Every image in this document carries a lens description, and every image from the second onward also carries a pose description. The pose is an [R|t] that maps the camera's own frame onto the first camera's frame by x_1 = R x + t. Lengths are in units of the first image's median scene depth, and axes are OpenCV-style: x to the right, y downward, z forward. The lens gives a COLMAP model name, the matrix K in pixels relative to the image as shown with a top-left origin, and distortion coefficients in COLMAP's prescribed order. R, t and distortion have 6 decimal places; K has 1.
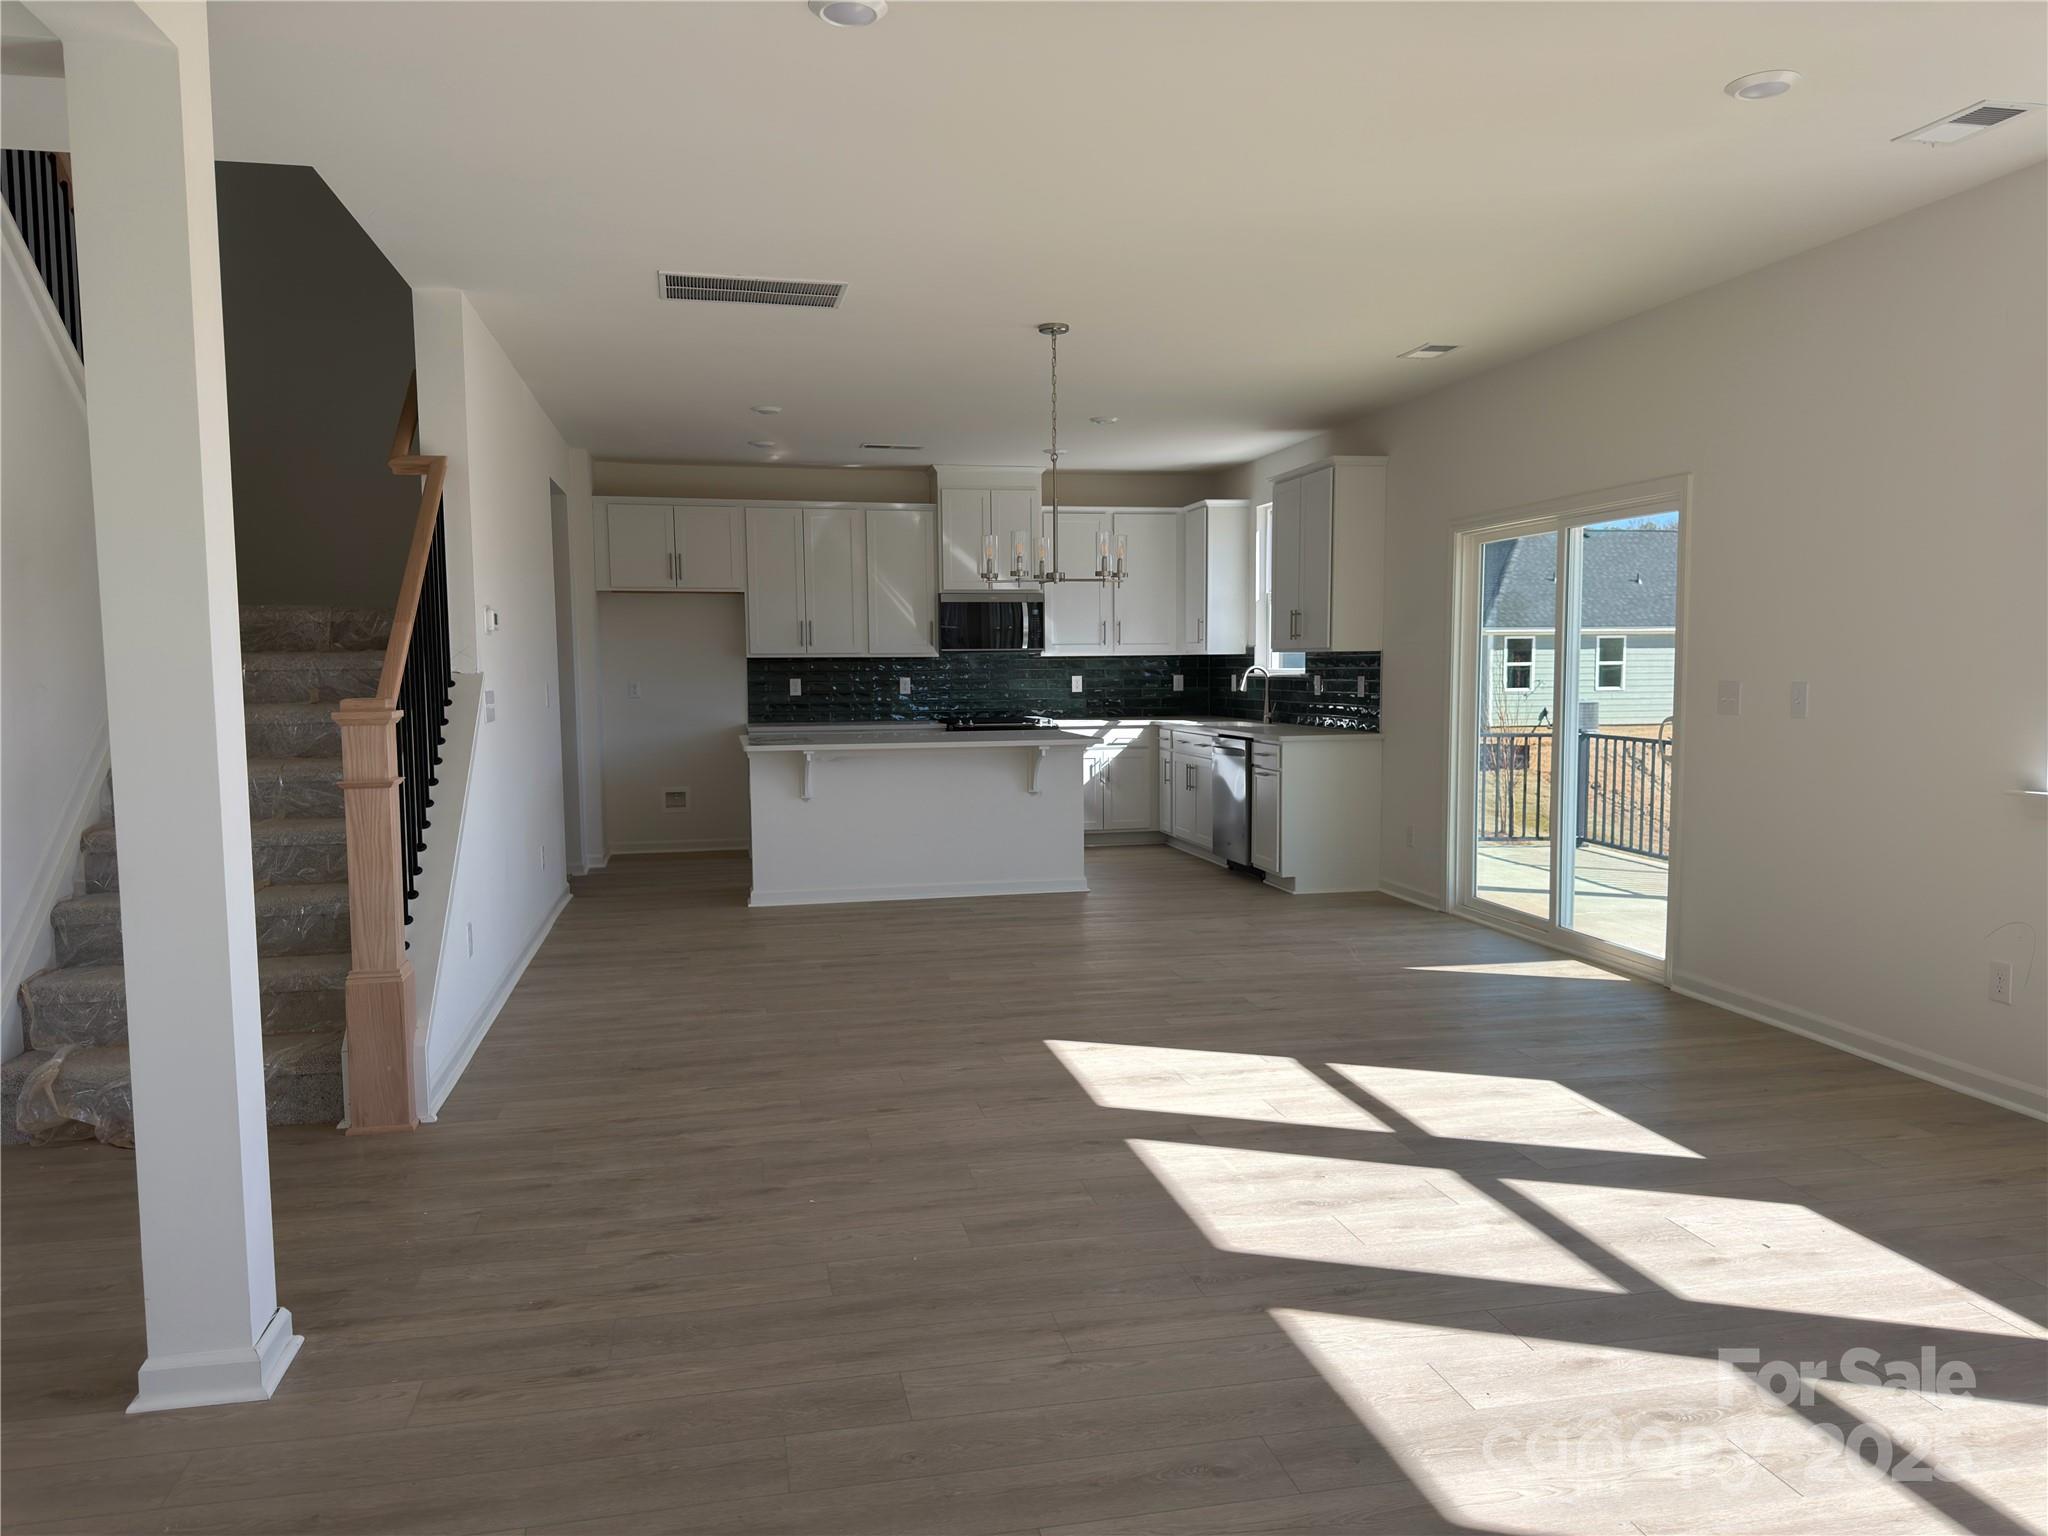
lens RADIAL K [[1433.8, 0, 1008.4], [0, 1433.8, 768.6], [0, 0, 1]] dist [0.052767, -0.063820]
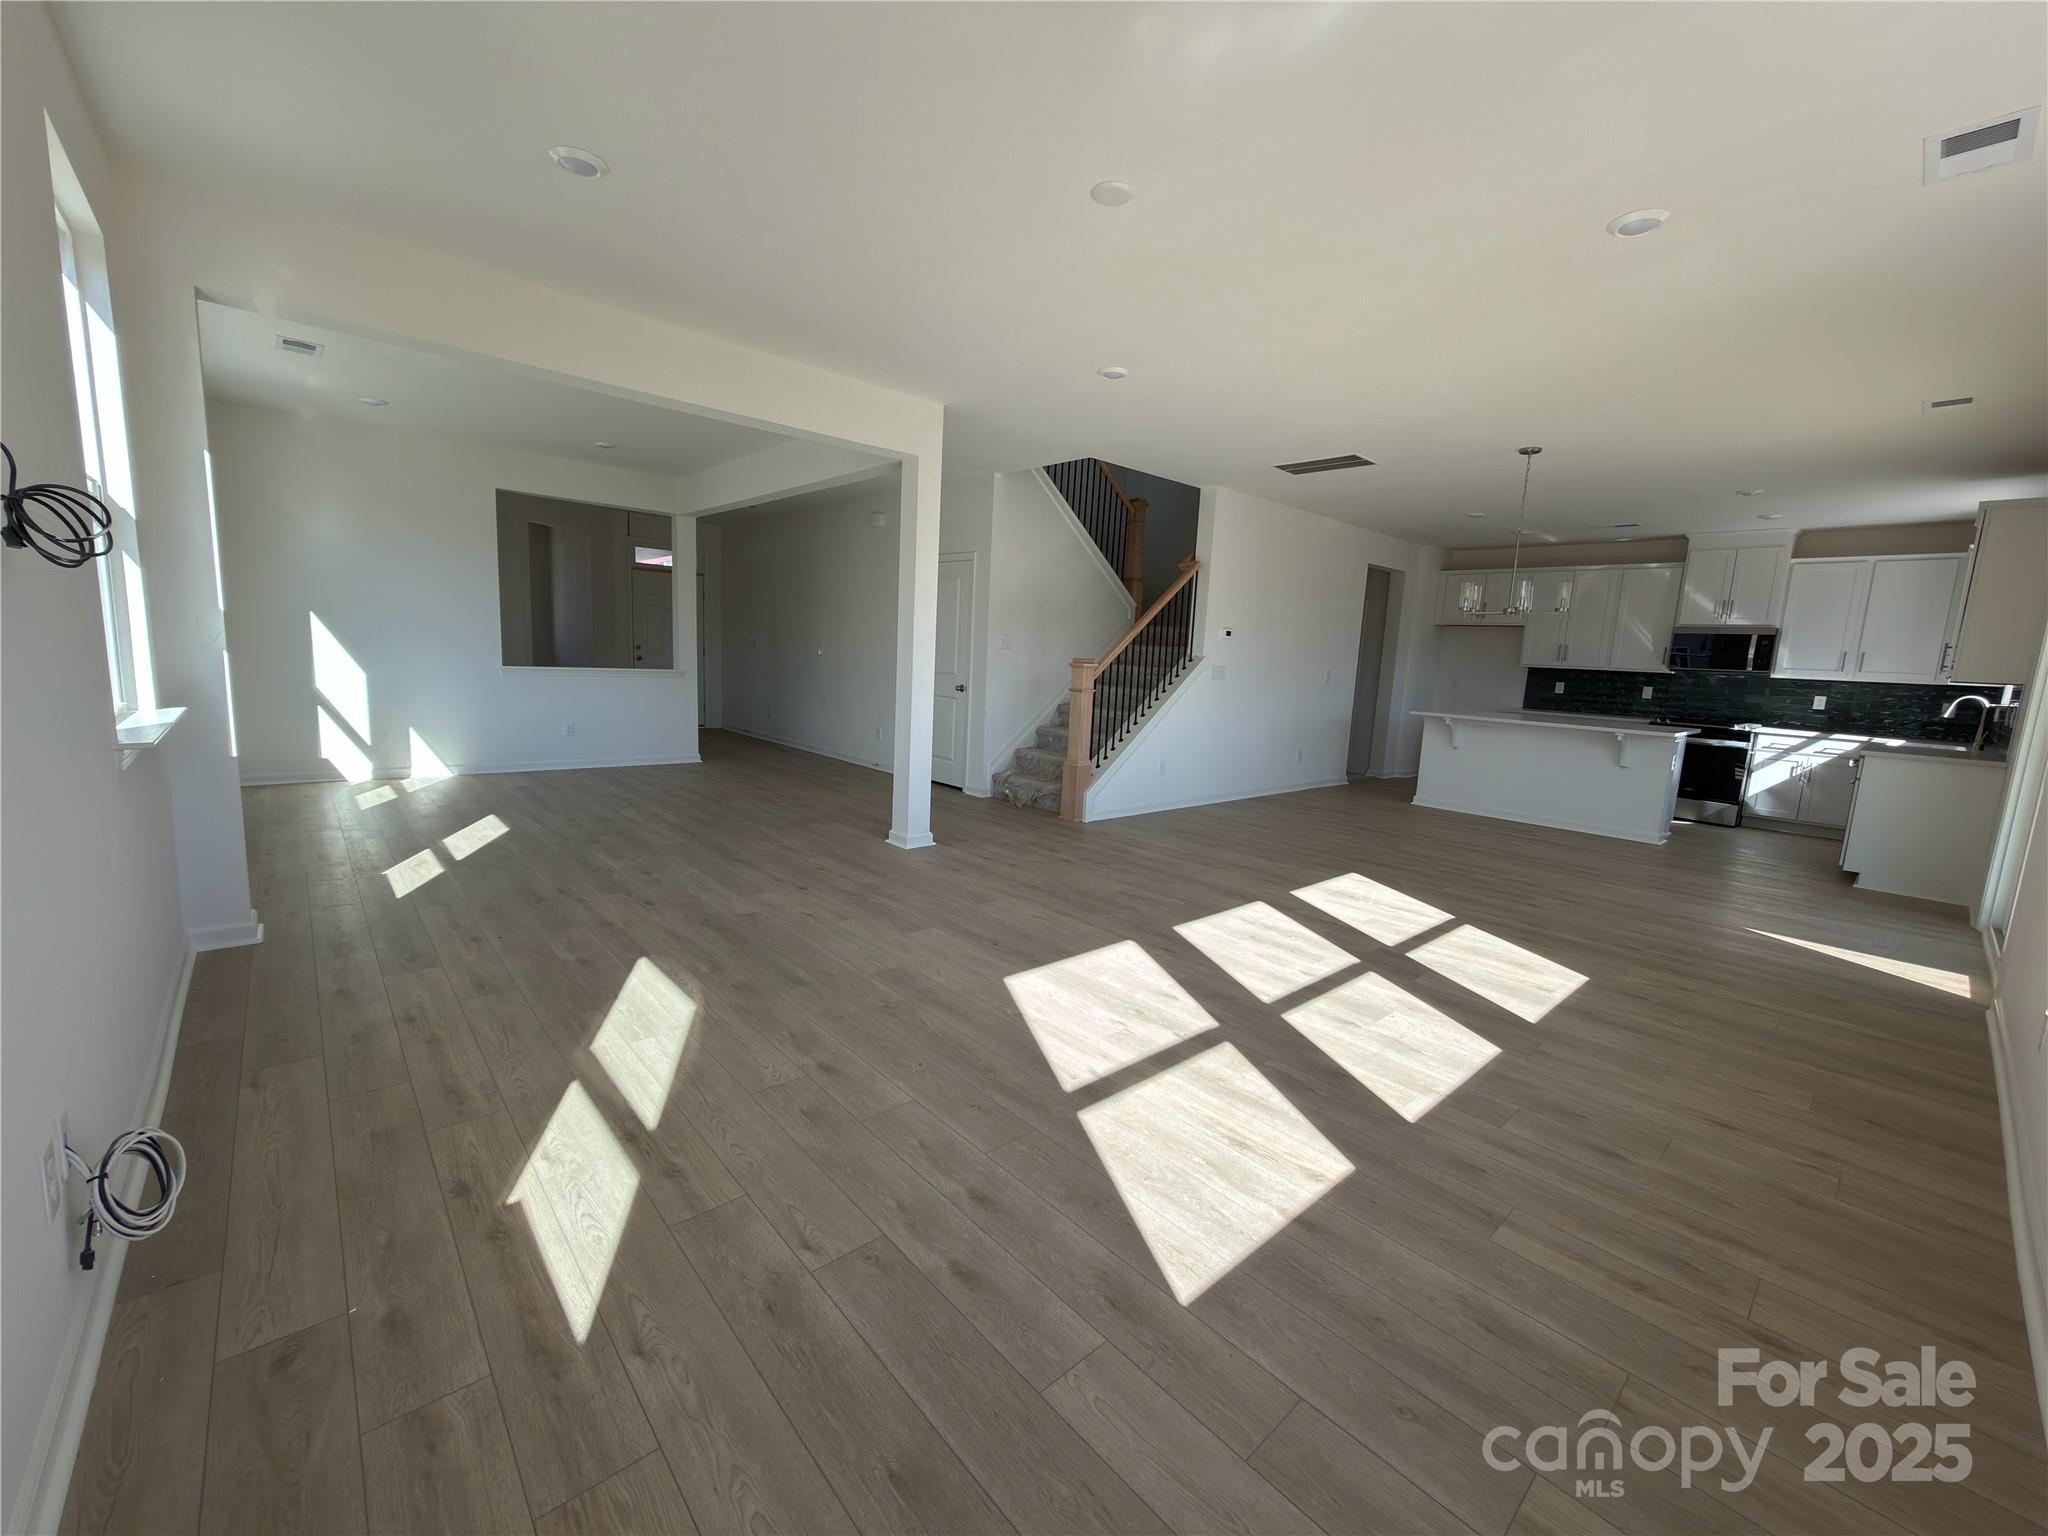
lens RADIAL K [[815.5, 0, 1031.5], [0, 815.5, 769.7], [0, 0, 1]] dist [0.004533, -0.000134]
pose [[0.509280, 0.158720, -0.845838, 0.331914], [-0.118001, 0.986442, 0.114056, -0.002718], [0.852473, 0.041723, 0.521104, 0.061414]]
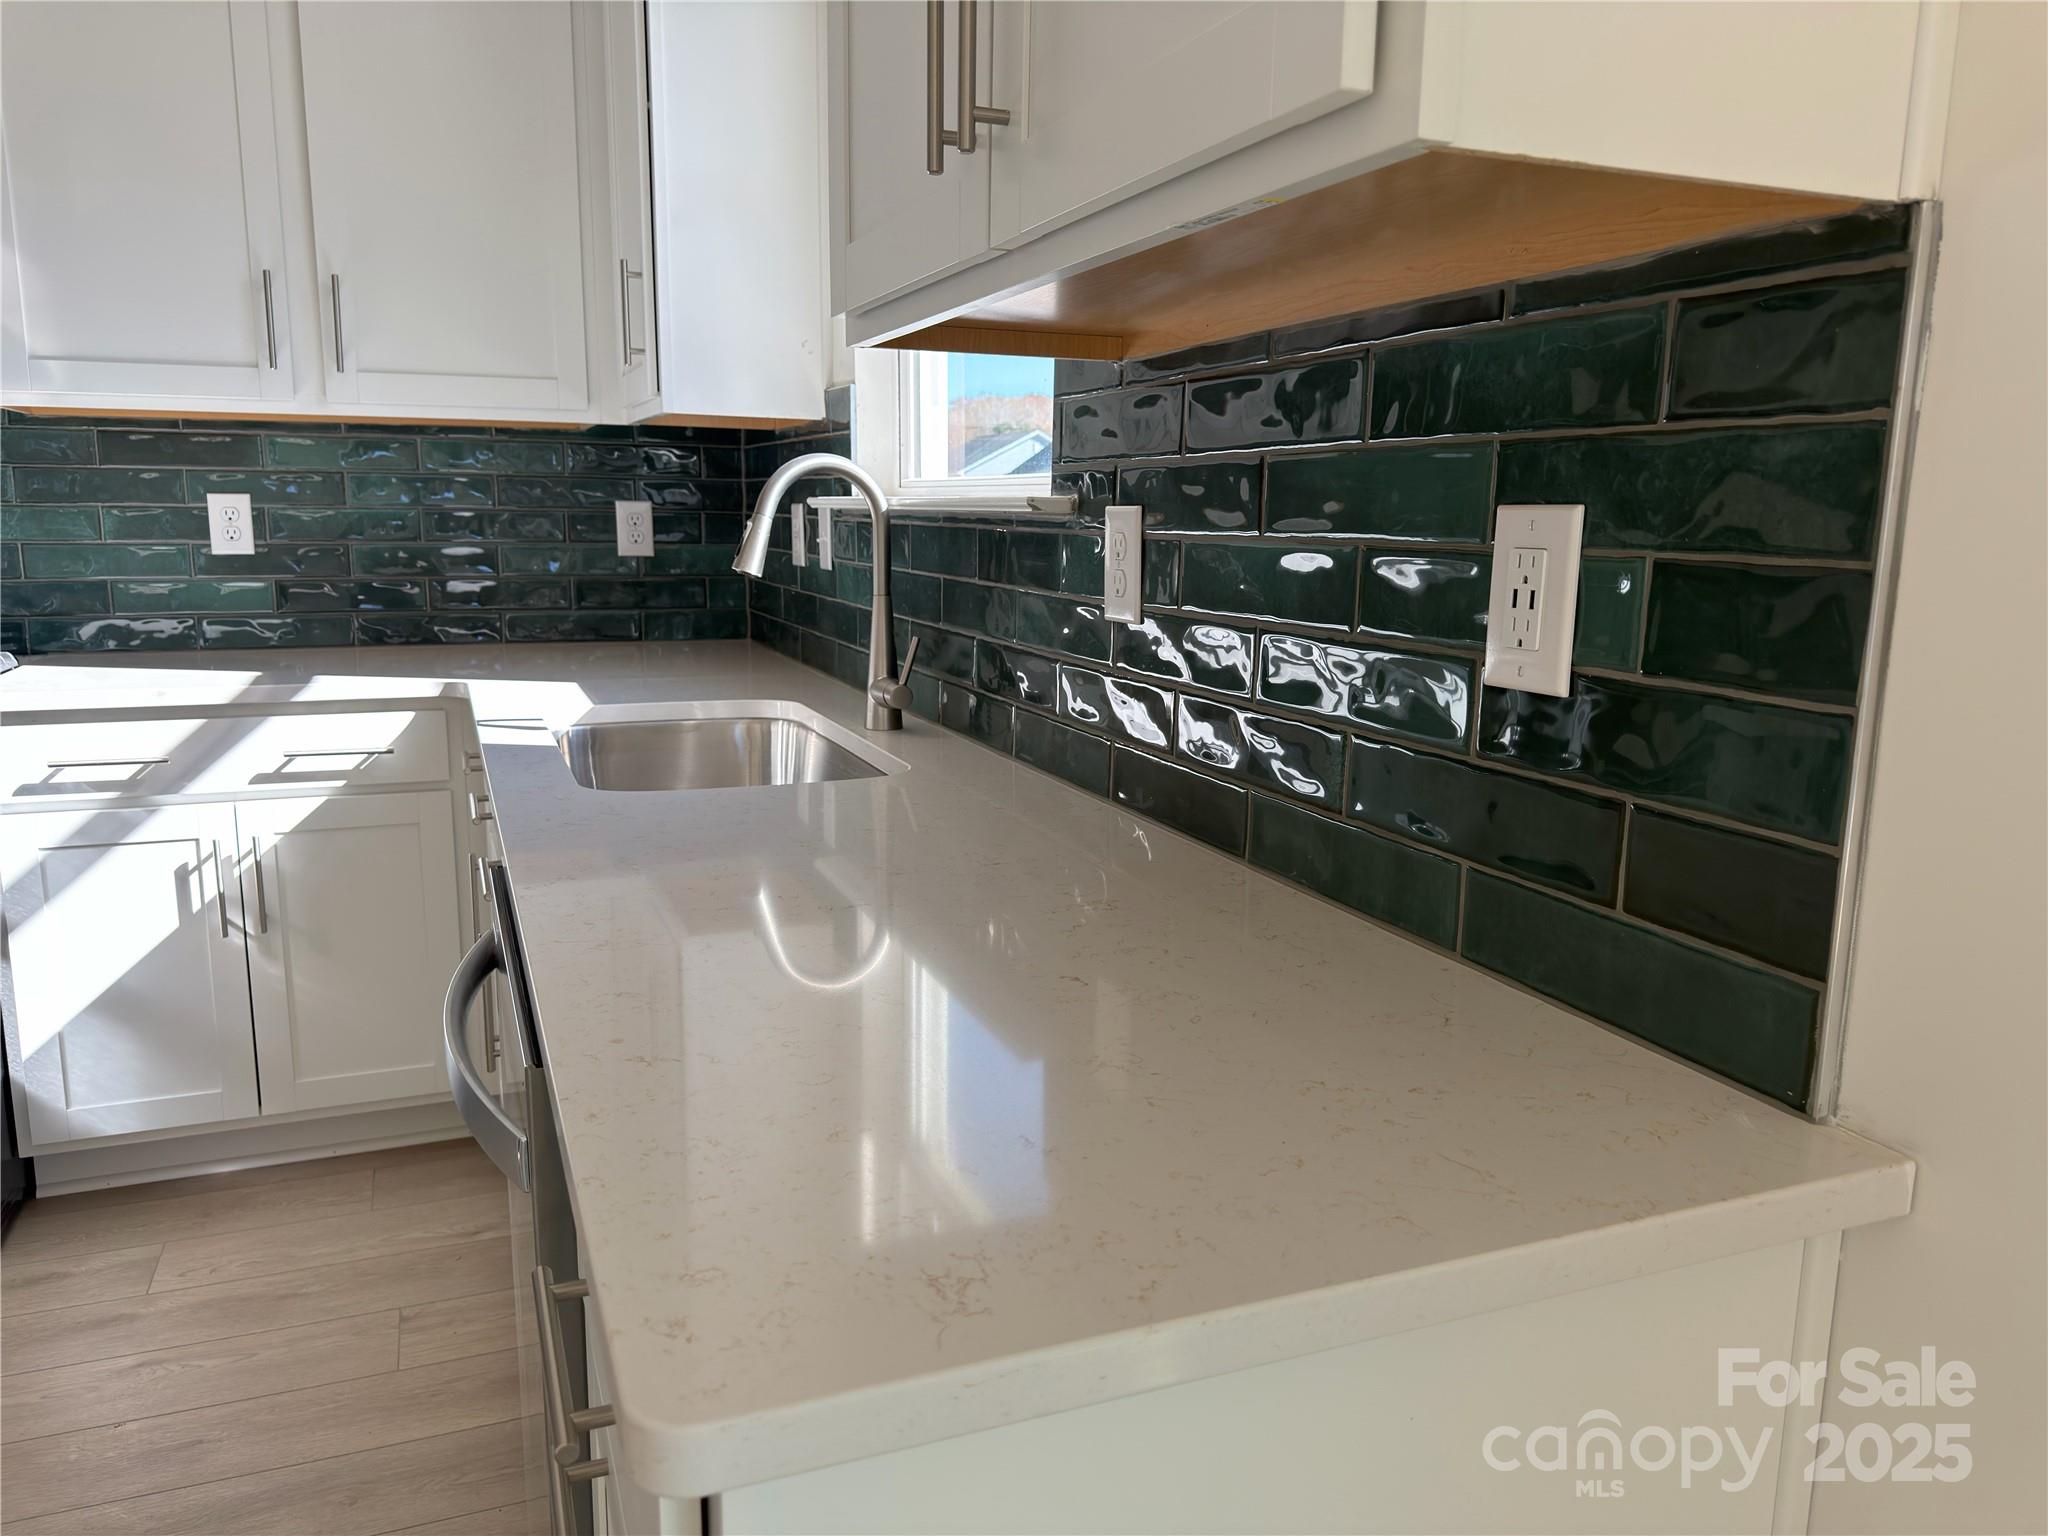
lens RADIAL K [[1433.8, 0, 983.9], [0, 1433.8, 770.6], [0, 0, 1]] dist [0.052767, -0.063820]
pose [[0.987337, -0.009724, 0.158337, 0.156335], [-0.007915, 0.993857, 0.110390, -0.047440], [-0.158438, -0.110246, 0.981195, 0.757868]]
